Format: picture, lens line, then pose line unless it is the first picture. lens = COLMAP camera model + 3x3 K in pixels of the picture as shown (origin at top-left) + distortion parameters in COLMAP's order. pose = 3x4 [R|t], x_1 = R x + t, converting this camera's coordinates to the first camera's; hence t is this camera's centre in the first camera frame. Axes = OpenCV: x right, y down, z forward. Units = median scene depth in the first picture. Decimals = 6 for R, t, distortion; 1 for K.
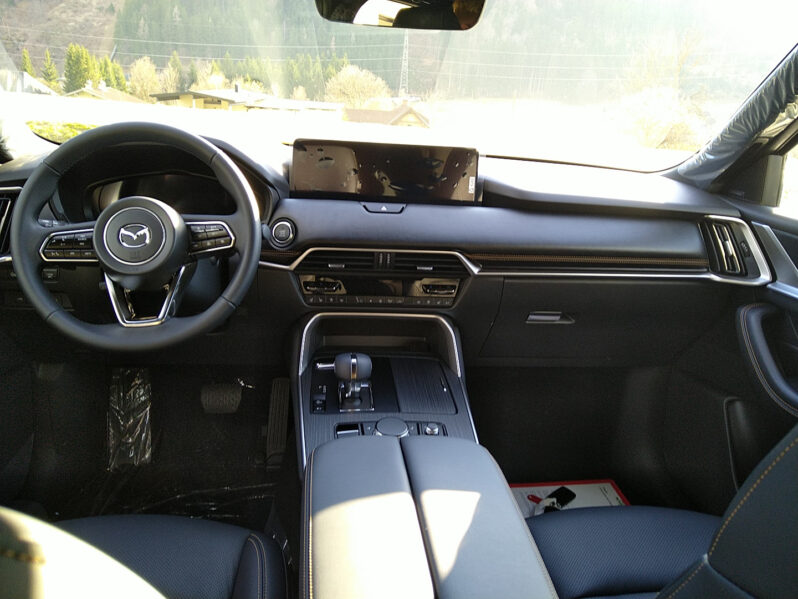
lens RADIAL K [[628.3, 0, 399.0], [0, 628.3, 299.5], [0, 0, 1]] dist [0.072059, -0.003724]
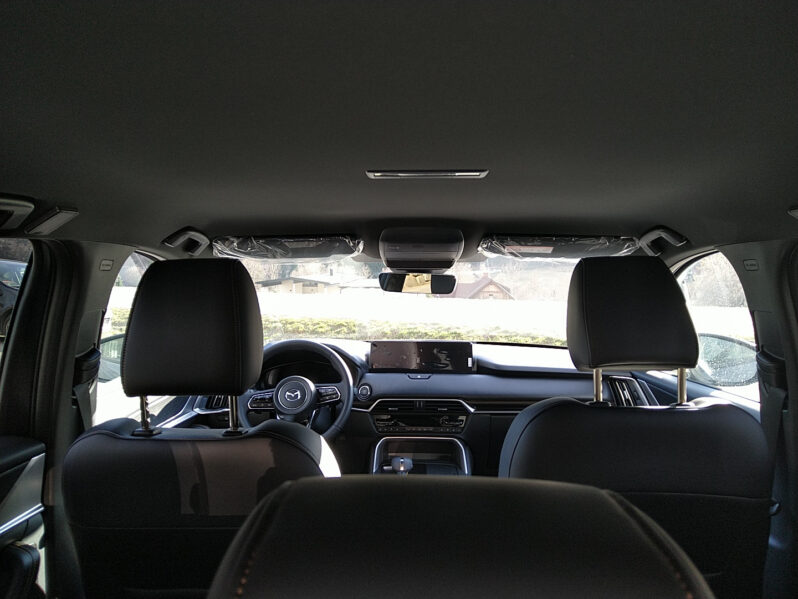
lens RADIAL K [[628.3, 0, 399.0], [0, 628.3, 299.5], [0, 0, 1]] dist [0.072059, -0.003724]
pose [[0.989906, -0.050143, -0.132555, 0.168238], [0.013801, 0.964977, -0.261970, 0.114190], [0.141049, 0.257497, 0.955929, -0.792932]]
